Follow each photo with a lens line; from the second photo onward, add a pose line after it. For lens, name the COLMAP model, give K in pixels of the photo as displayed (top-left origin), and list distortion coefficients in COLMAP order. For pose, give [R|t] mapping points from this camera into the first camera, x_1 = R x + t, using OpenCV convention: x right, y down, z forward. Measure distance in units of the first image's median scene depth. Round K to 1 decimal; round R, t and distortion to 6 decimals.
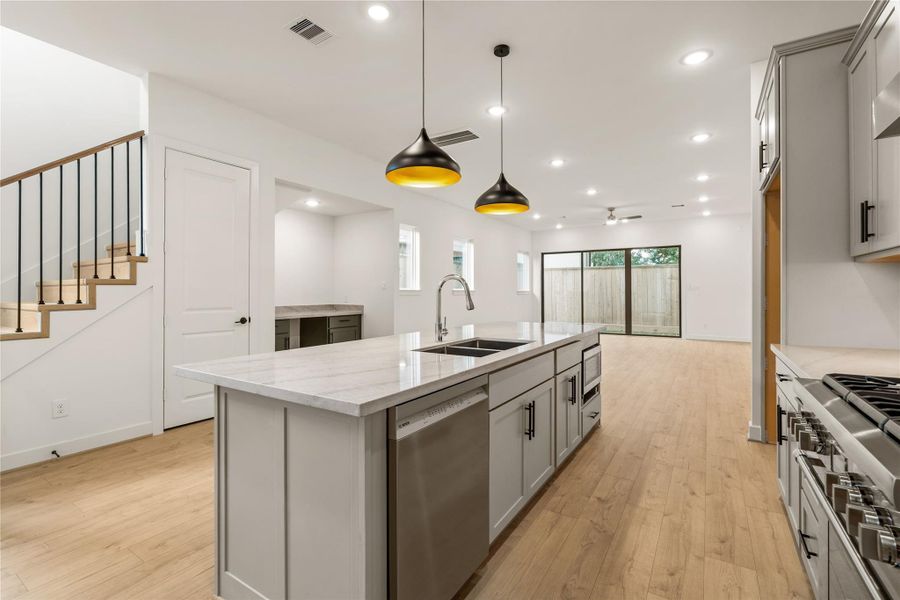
lens RADIAL K [[407.1, 0, 449.8], [0, 407.1, 291.0], [0, 0, 1]] dist [-0.003651, 0.000065]
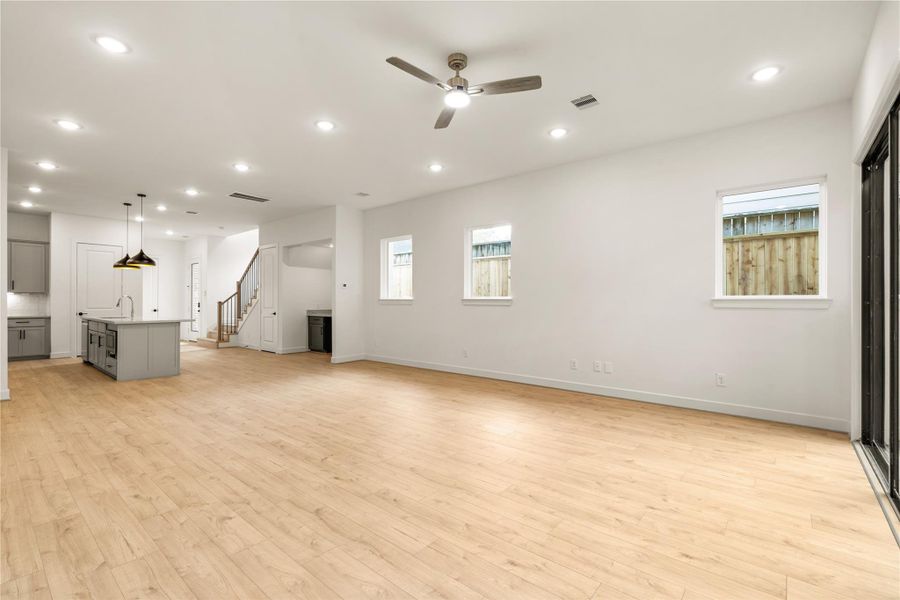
lens RADIAL K [[404.1, 0, 449.8], [0, 404.1, 299.4], [0, 0, 1]] dist [-0.004526, 0.001086]
pose [[-0.133724, -0.003994, -0.991011, 1.081470], [0.001940, 0.999989, -0.004292, 0.002868], [0.991017, -0.002497, -0.133714, 1.524916]]
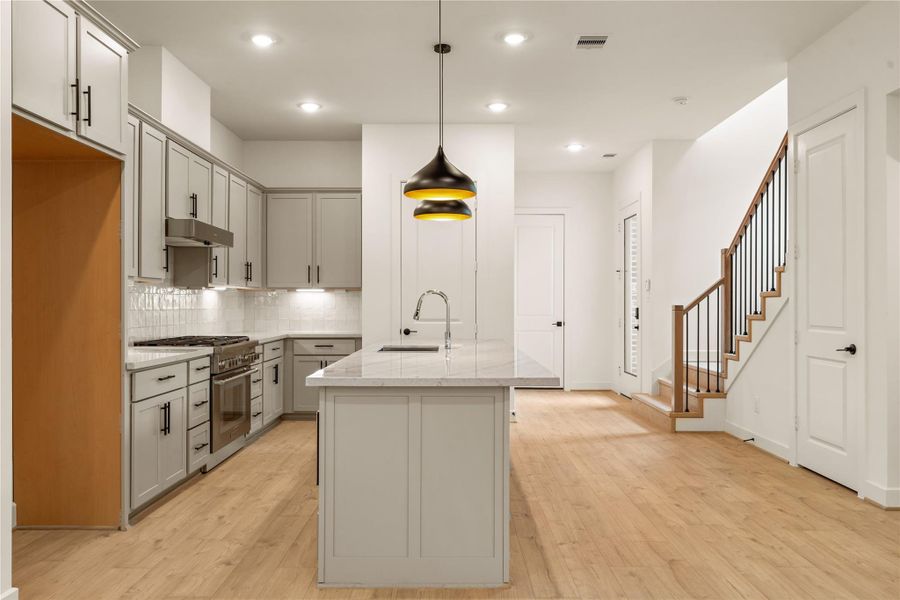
lens RADIAL K [[682.6, 0, 450.0], [0, 682.6, 300.0], [0, 0, 1]] dist [-0.002004, 0.005427]
pose [[-0.843759, -0.001853, -0.536720, 0.397176], [0.002411, 0.999971, -0.007242, 0.001376], [0.536717, -0.007404, -0.843730, 1.043146]]
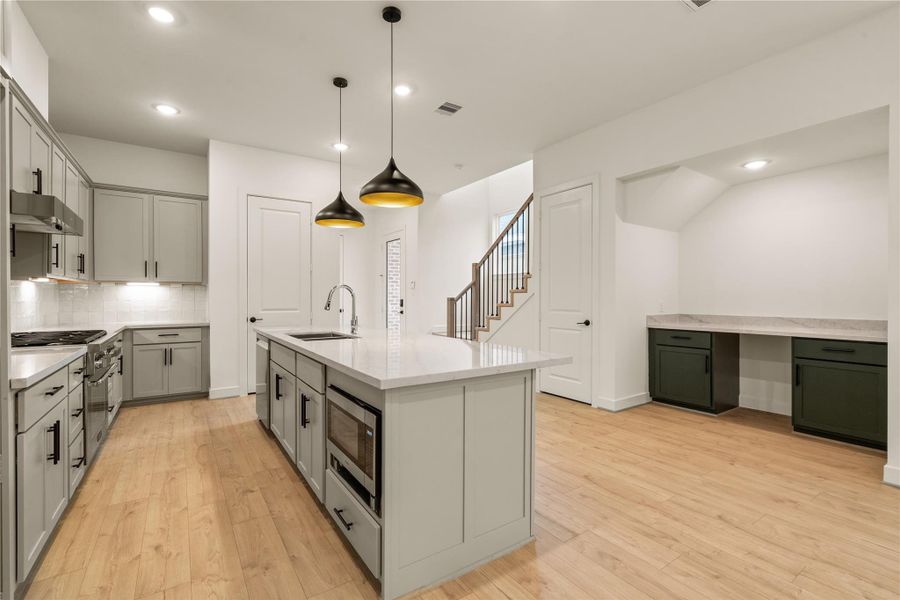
lens RADIAL K [[404.1, 0, 449.8], [0, 404.1, 299.4], [0, 0, 1]] dist [-0.004526, 0.001086]
pose [[-0.398724, 0.005597, -0.917054, 0.433854], [0.002634, 0.999984, 0.004958, 0.001853], [0.917067, -0.000438, -0.398733, 0.731403]]
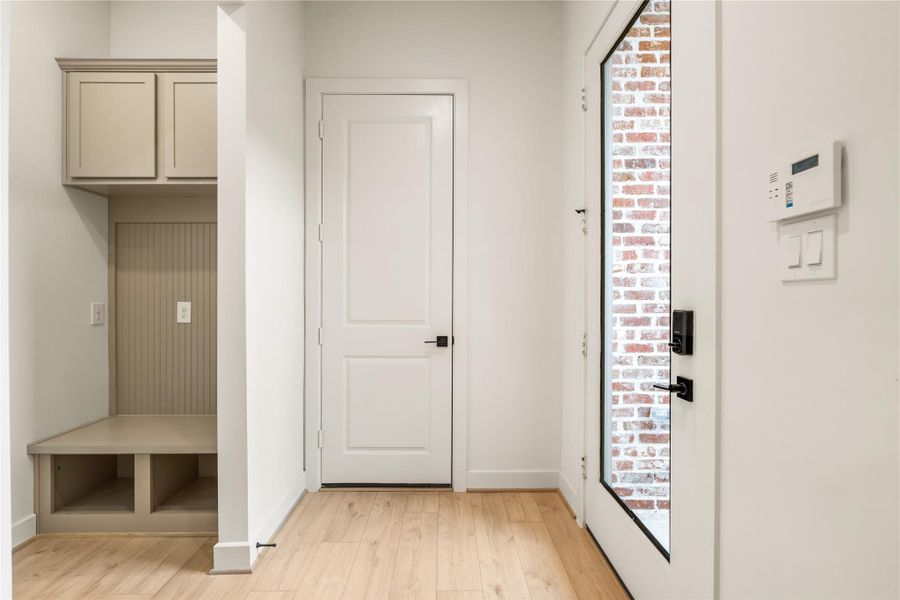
lens RADIAL K [[404.1, 0, 449.8], [0, 404.1, 299.4], [0, 0, 1]] dist [-0.004526, 0.001086]
pose [[-0.835169, 0.004635, -0.549974, -0.428021], [0.002475, 0.999986, 0.004668, 0.001019], [0.549988, 0.002537, -0.835168, 0.210692]]
